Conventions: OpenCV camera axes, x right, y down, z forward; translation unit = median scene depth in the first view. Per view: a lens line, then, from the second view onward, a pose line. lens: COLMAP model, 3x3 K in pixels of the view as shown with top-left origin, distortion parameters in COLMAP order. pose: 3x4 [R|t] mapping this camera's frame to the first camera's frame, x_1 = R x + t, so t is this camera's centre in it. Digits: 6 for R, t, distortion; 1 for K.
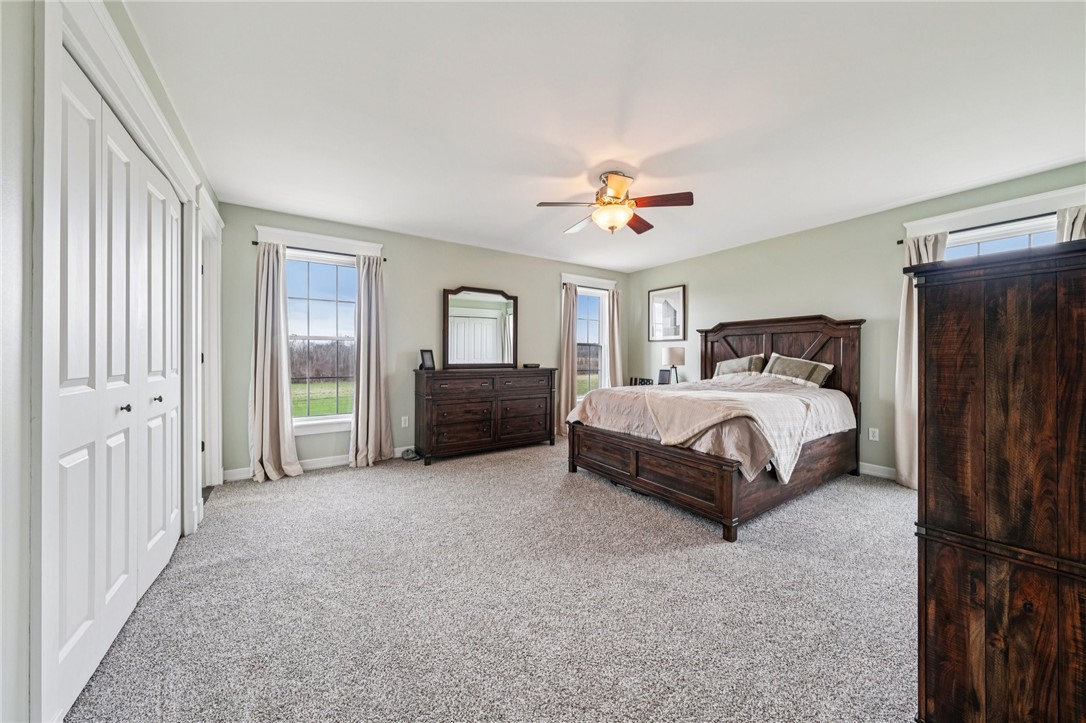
lens RADIAL K [[372.2, 0, 543.9], [0, 372.2, 355.4], [0, 0, 1]] dist [-0.005851, 0.000939]
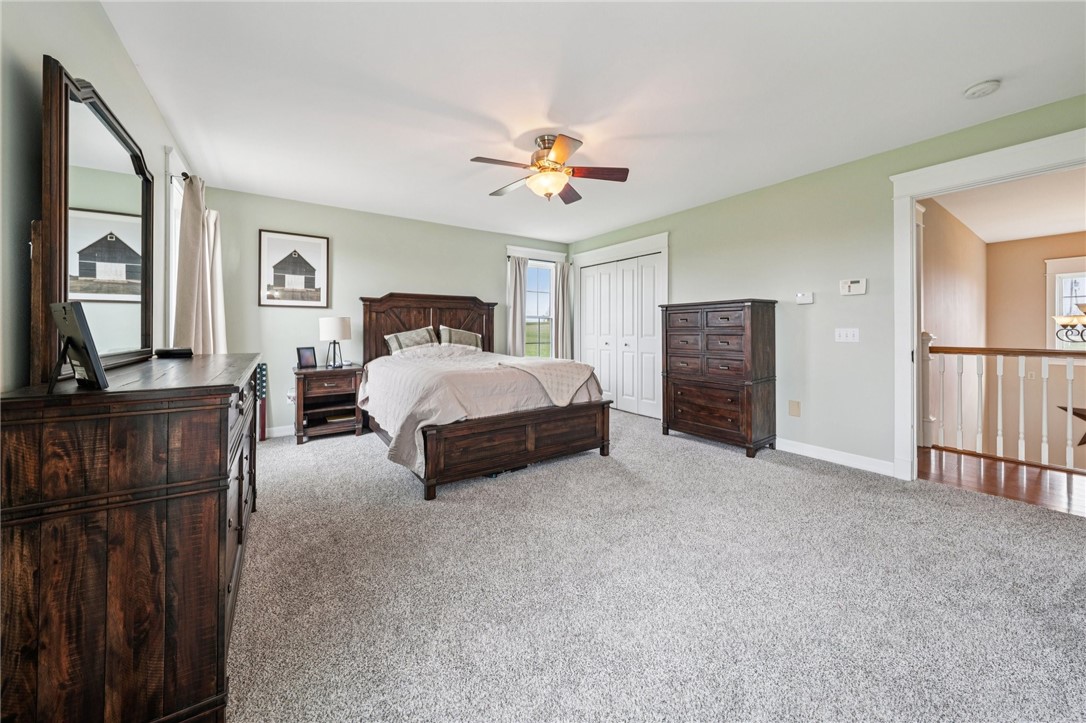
lens RADIAL K [[372.2, 0, 544.1], [0, 372.2, 332.7], [0, 0, 1]] dist [-0.005851, 0.000939]
pose [[-0.006500, -0.014696, 0.999871, -0.528489], [-0.005086, 0.999880, 0.014663, -0.002749], [-0.999966, -0.004990, -0.006574, 0.693337]]
